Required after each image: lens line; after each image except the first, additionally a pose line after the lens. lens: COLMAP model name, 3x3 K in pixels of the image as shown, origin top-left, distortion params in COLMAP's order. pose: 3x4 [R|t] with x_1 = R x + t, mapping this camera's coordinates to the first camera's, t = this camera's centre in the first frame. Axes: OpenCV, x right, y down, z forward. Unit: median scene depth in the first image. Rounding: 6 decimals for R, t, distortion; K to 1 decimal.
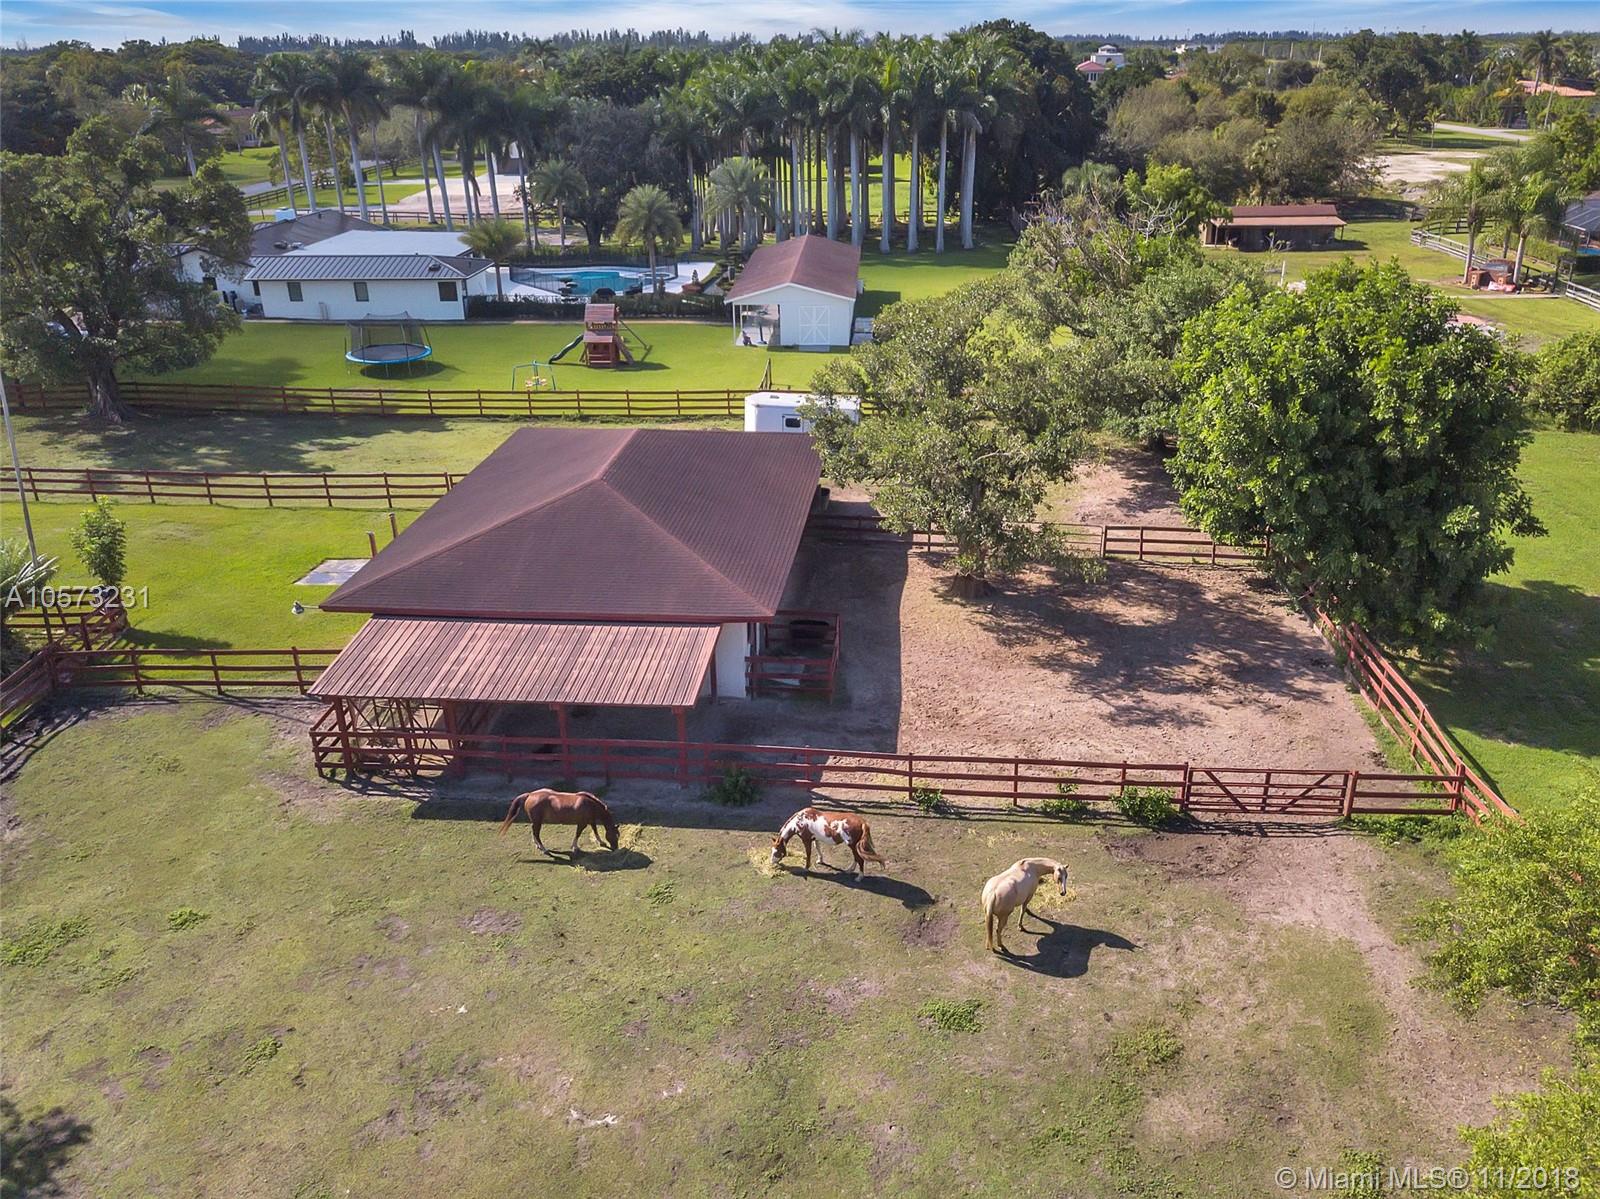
lens RADIAL K [[1226.4, 0, 819.5], [0, 1226.4, 596.9], [0, 0, 1]] dist [0.005730, 0.003279]
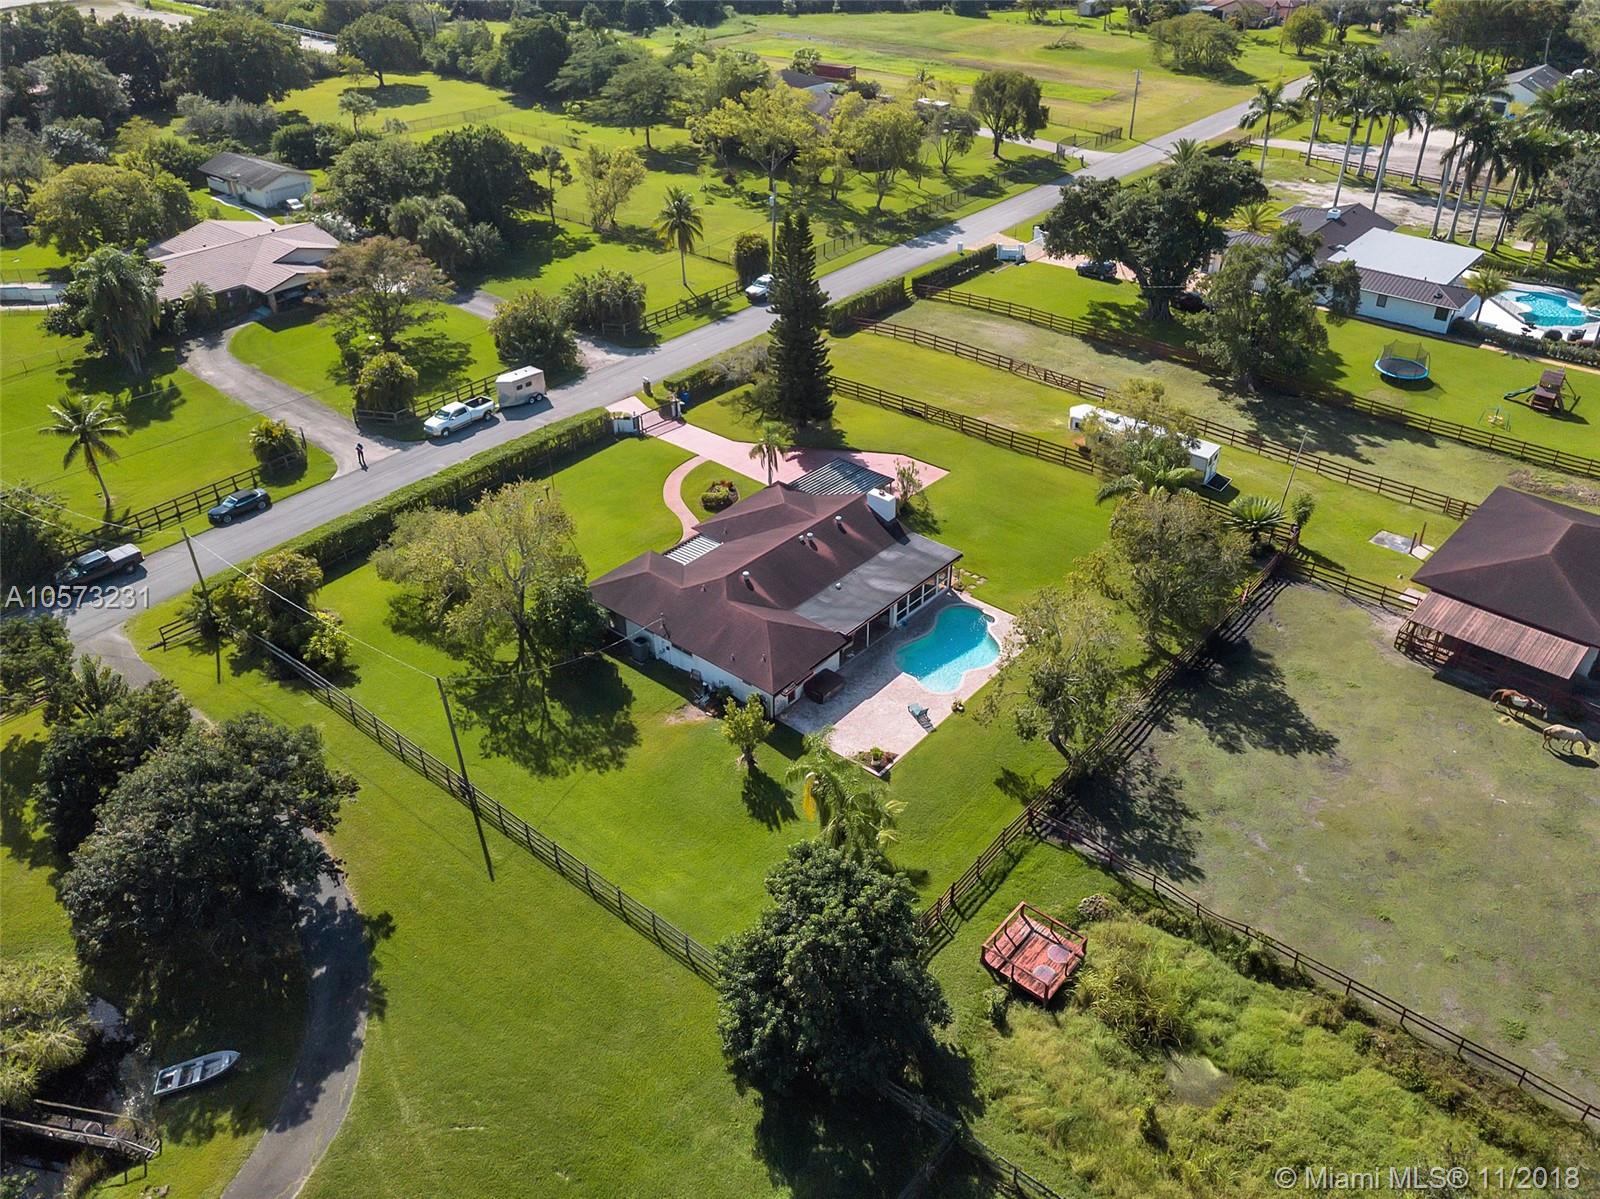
lens RADIAL K [[1226.4, 0, 819.5], [0, 1226.4, 596.9], [0, 0, 1]] dist [0.005730, 0.003279]
pose [[0.800459, 0.342222, -0.492088, -0.114129], [-0.245058, 0.936085, 0.252373, -0.249761], [0.547003, -0.081424, 0.833161, -1.461610]]
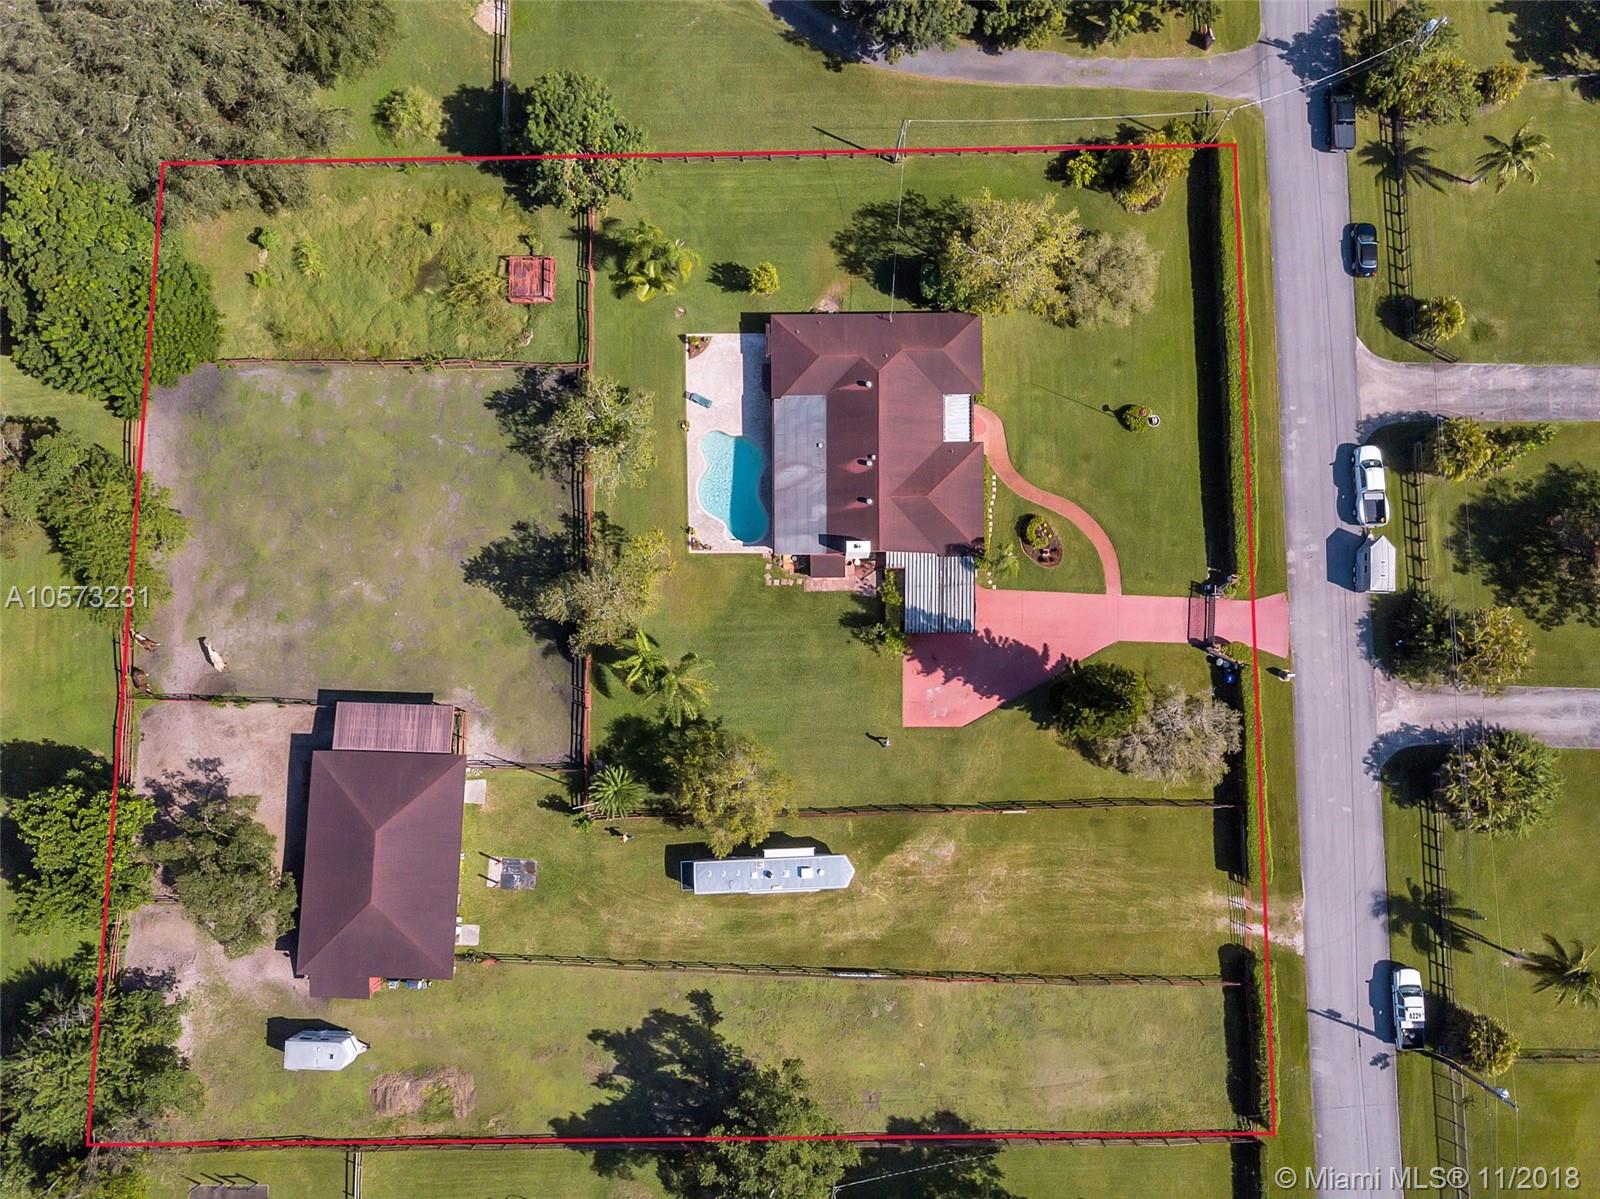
lens RADIAL K [[1226.4, 0, 819.5], [0, 1226.4, 596.9], [0, 0, 1]] dist [0.005730, 0.003279]
pose [[-0.998273, 0.058213, 0.007929, -1.106723], [-0.010469, -0.309055, 0.950987, -2.288116], [0.057811, 0.949261, 0.309130, -0.225162]]
